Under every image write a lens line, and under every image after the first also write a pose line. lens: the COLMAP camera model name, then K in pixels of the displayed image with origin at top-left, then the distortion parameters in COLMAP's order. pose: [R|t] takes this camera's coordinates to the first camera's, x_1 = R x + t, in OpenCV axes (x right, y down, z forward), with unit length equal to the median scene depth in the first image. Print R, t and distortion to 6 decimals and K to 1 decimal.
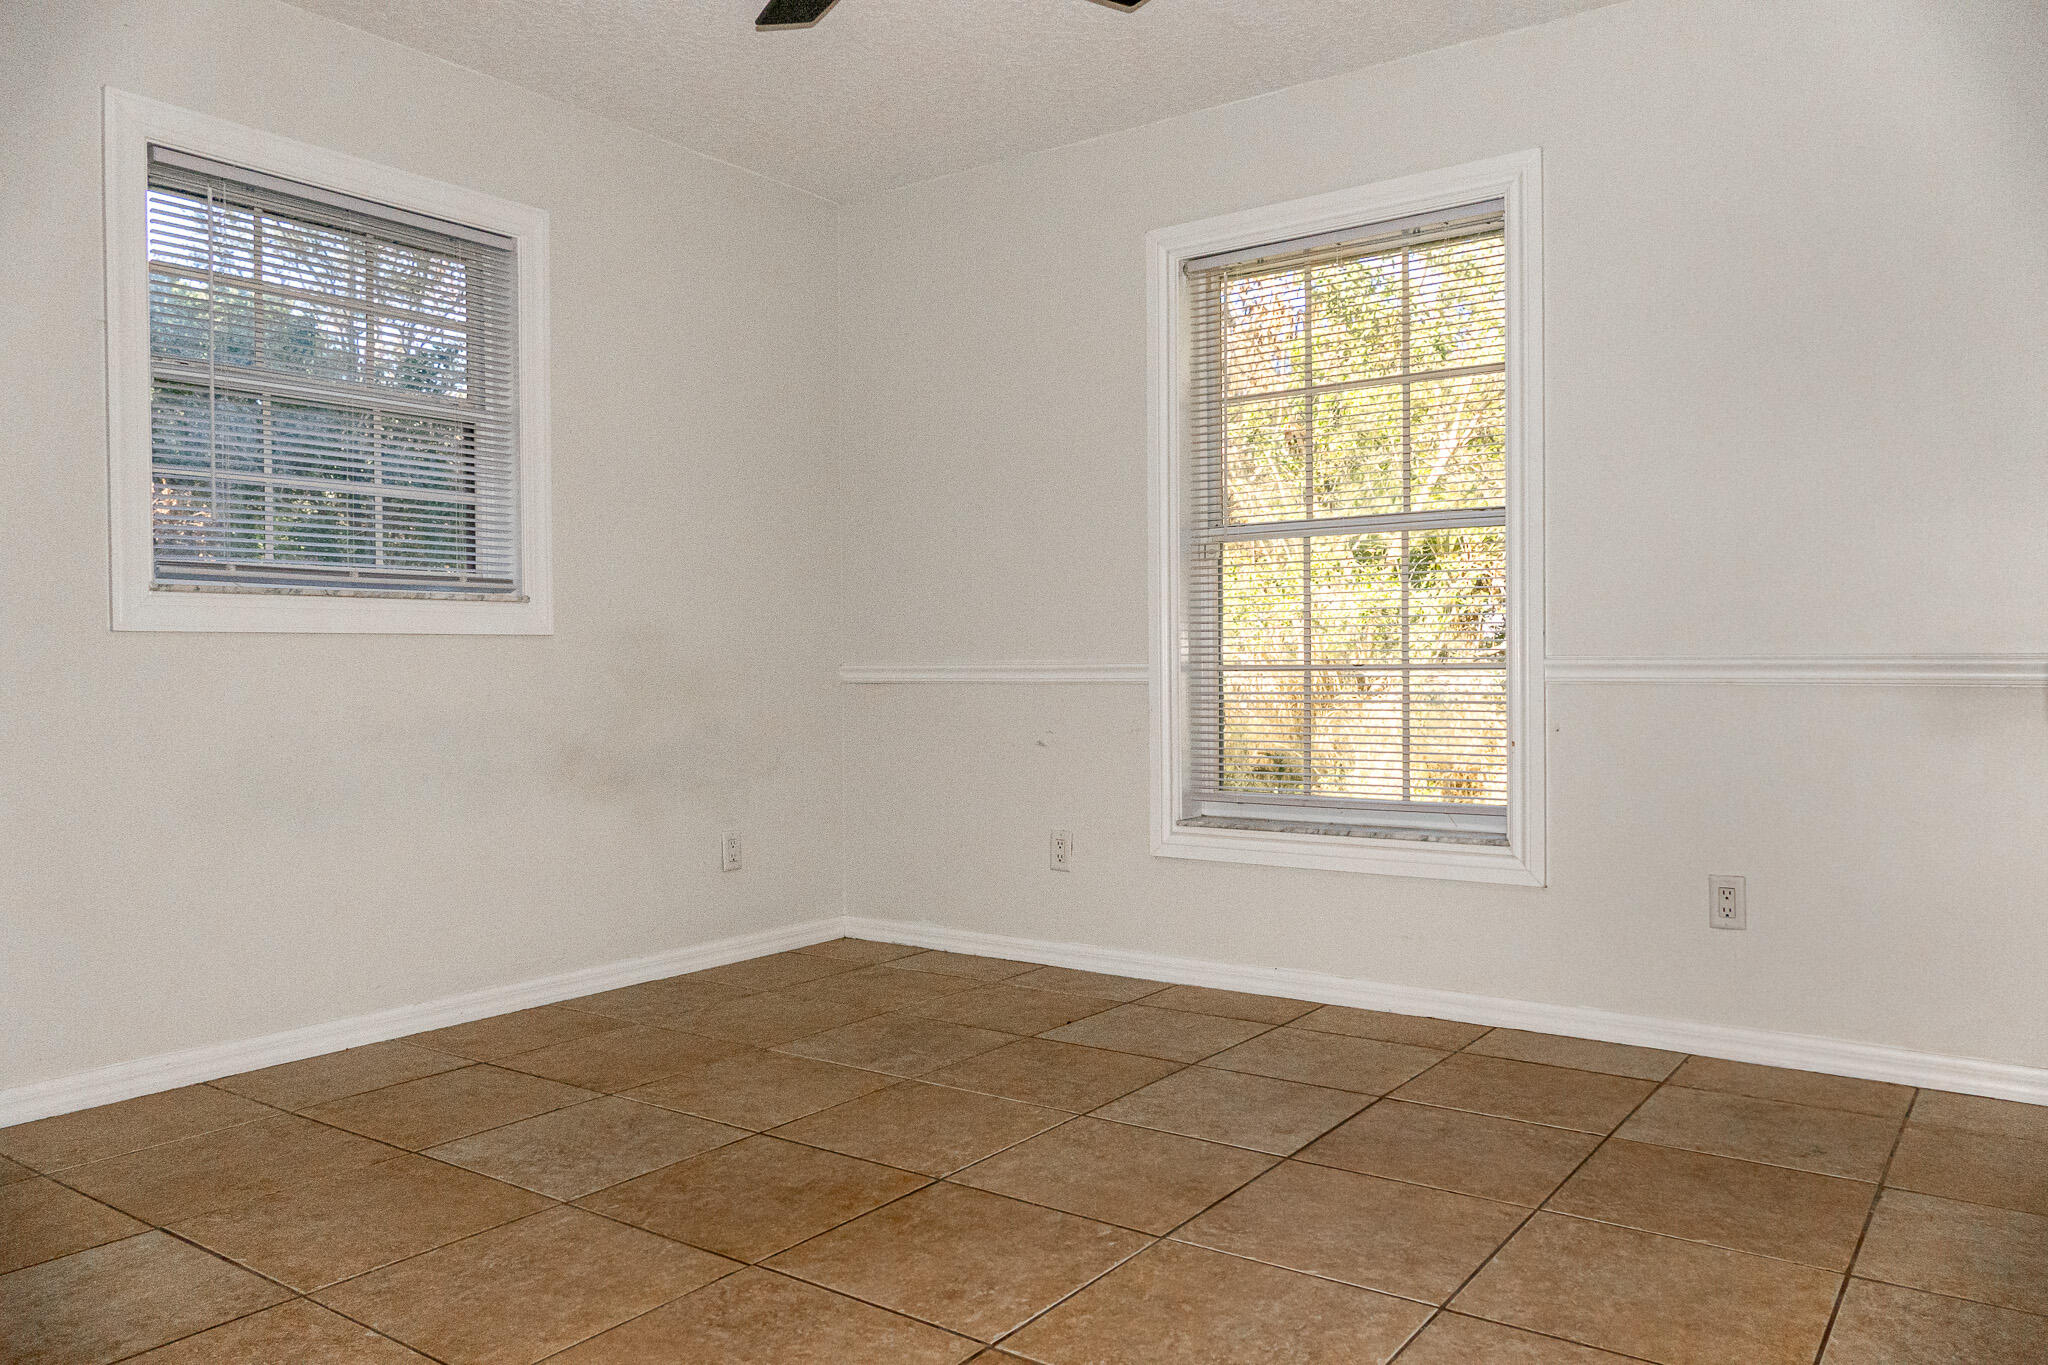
lens RADIAL K [[1460.5, 0, 1024.0], [0, 1460.5, 682.5], [0, 0, 1]] dist [-0.008803, 0.005402]
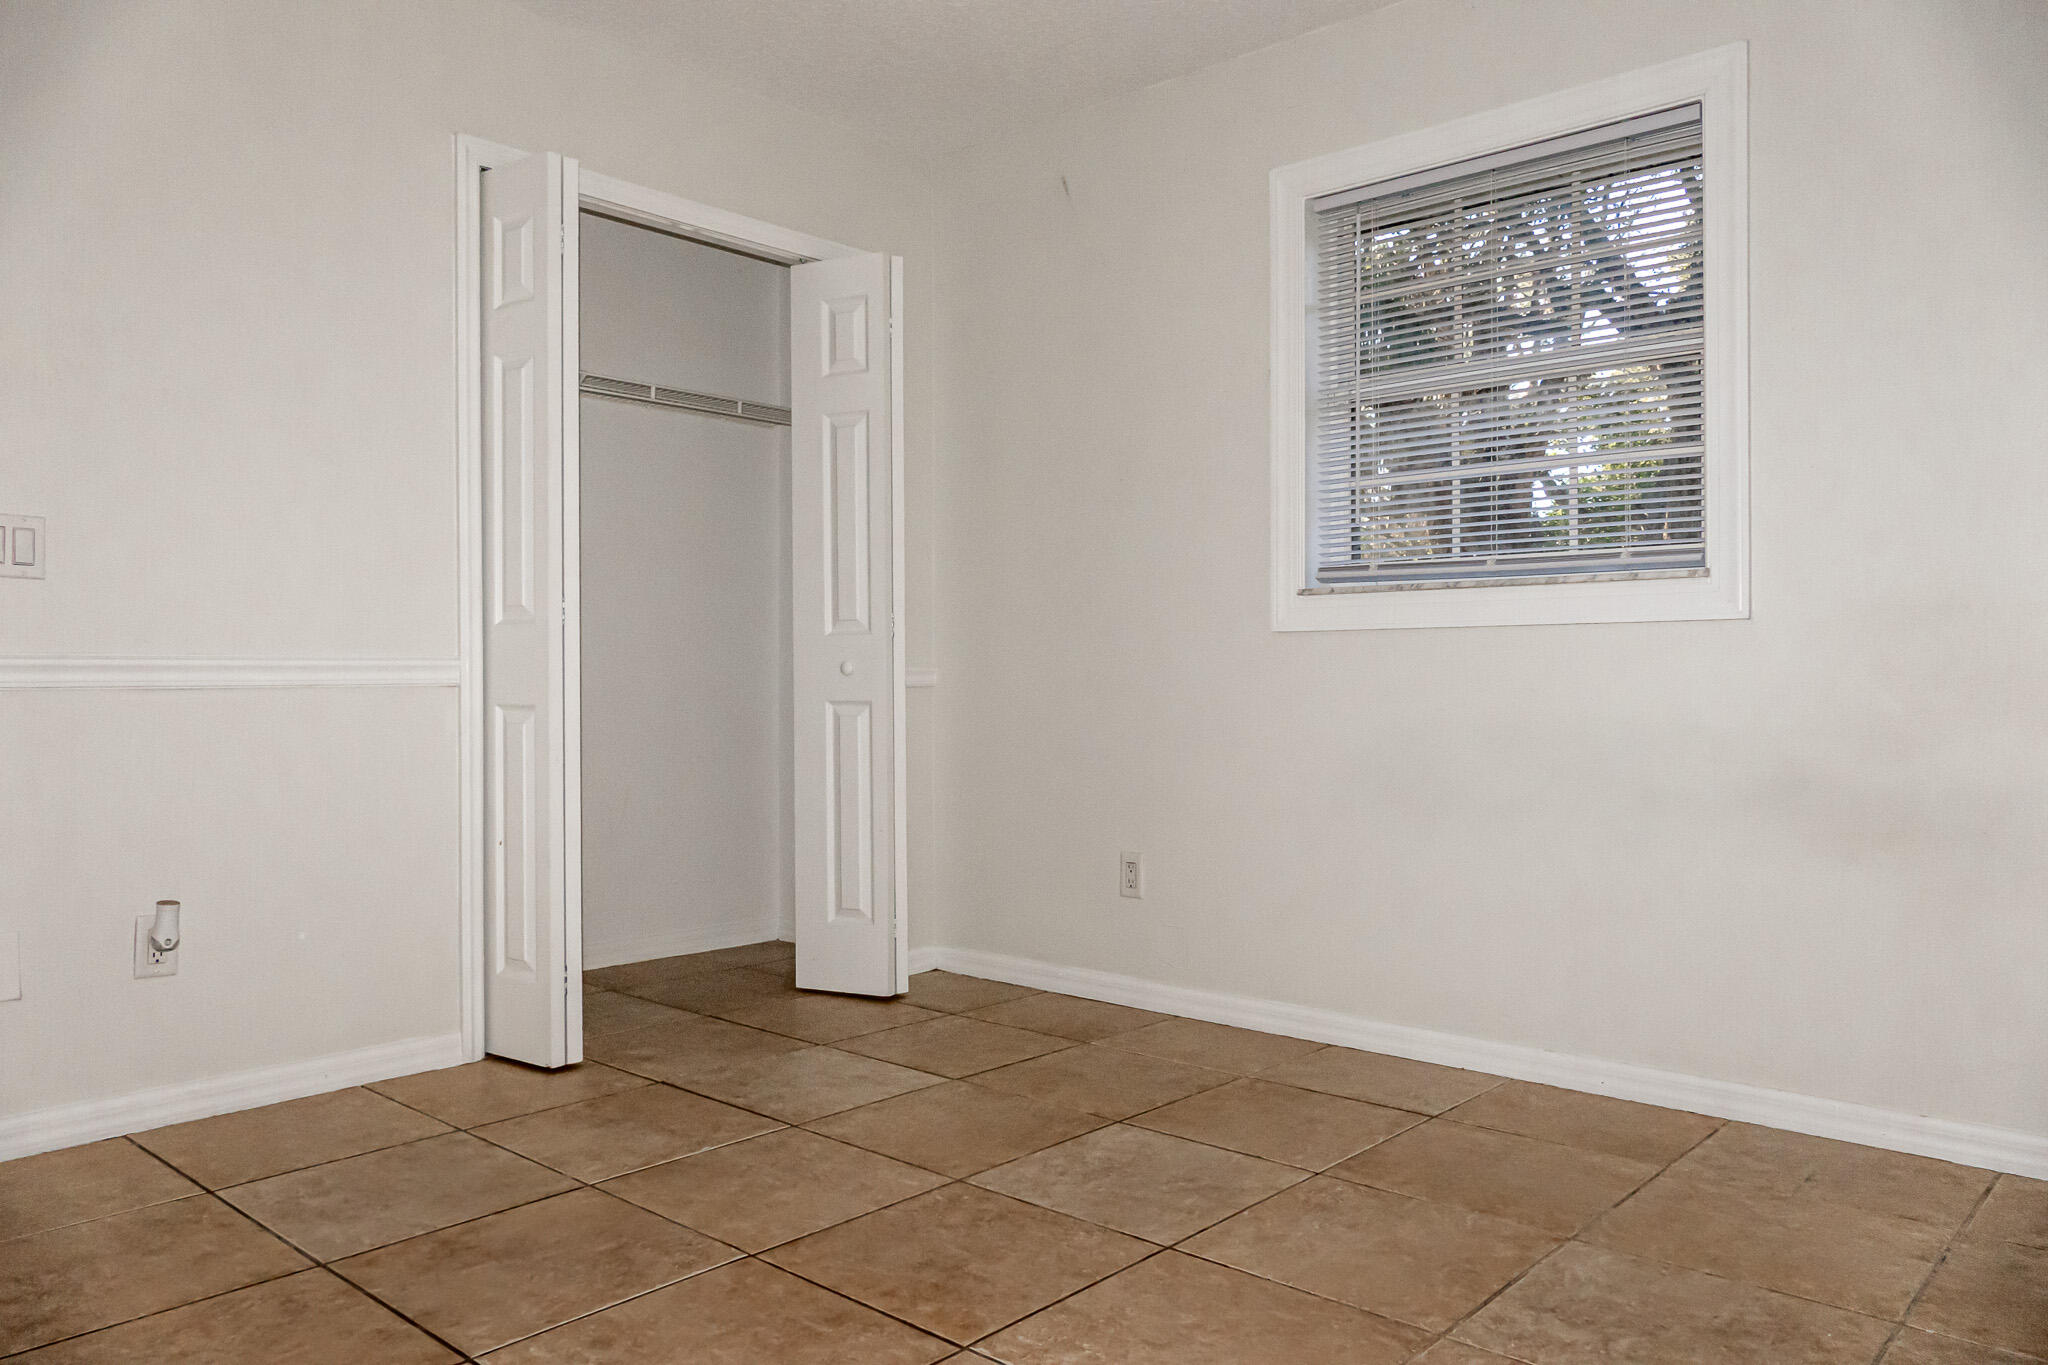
lens RADIAL K [[1460.5, 0, 1024.0], [0, 1460.5, 682.5], [0, 0, 1]] dist [-0.008803, 0.005402]
pose [[-0.107802, 0.010894, -0.994113, 0.579382], [-0.009792, 0.999880, 0.012019, -0.007378], [0.994124, 0.011030, -0.107682, 0.947378]]
